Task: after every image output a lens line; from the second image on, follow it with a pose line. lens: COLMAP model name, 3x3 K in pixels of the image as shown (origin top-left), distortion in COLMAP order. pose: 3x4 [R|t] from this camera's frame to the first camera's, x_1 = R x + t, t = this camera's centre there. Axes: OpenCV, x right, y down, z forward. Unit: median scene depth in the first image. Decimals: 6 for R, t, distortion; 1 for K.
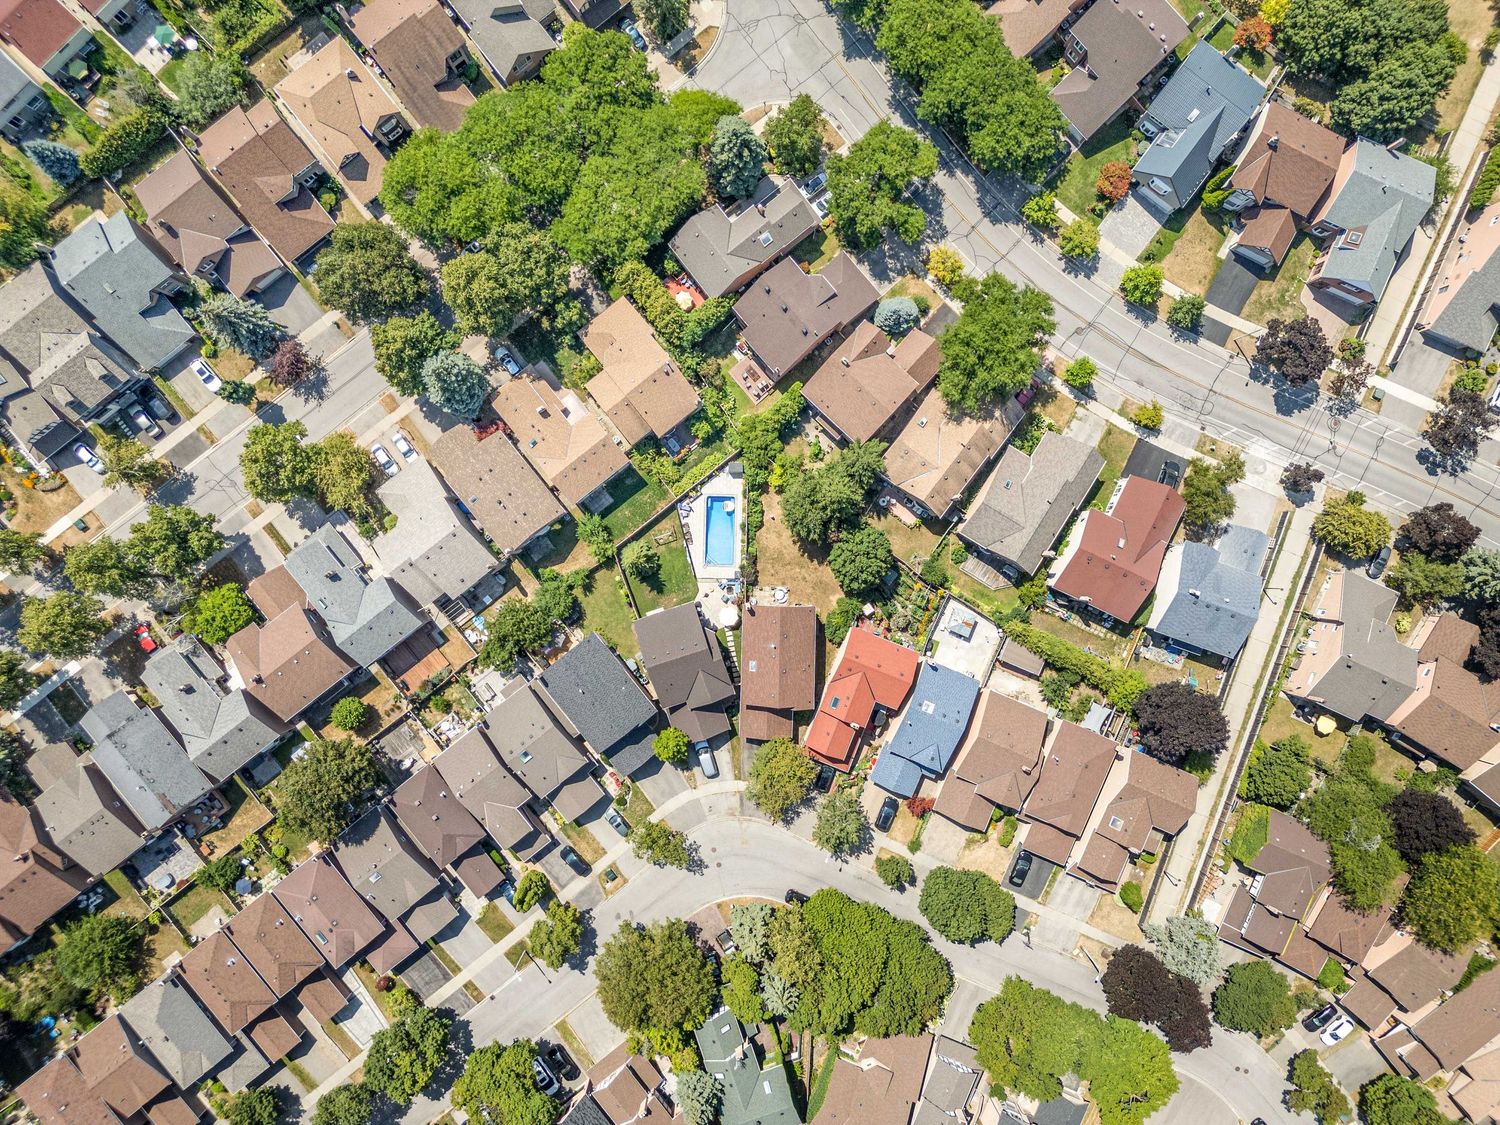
lens RADIAL K [[1055.7, 0, 747.4], [0, 1055.7, 565.7], [0, 0, 1]] dist [0.080369, -0.080300]
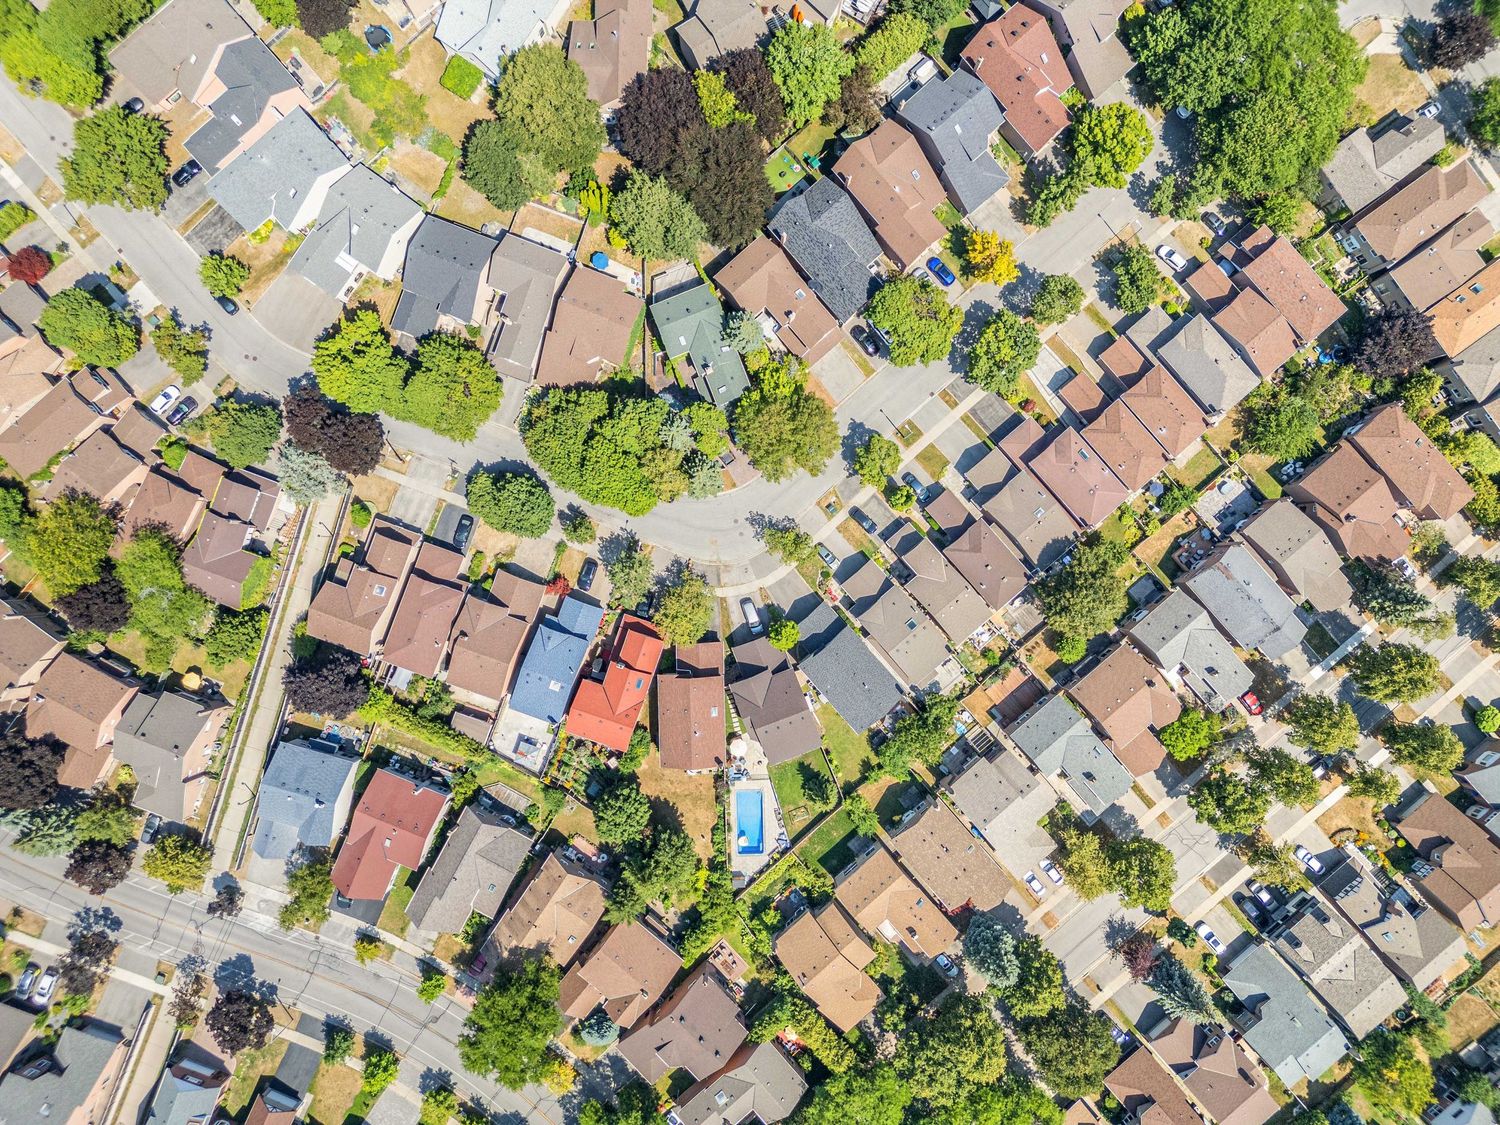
lens RADIAL K [[1055.7, 0, 747.4], [0, 1055.7, 565.7], [0, 0, 1]] dist [0.080369, -0.080300]
pose [[-0.998563, 0.050452, -0.018094, -0.016951], [-0.050067, -0.998523, -0.021117, 0.261968], [-0.019133, -0.020181, 0.999613, -0.109655]]
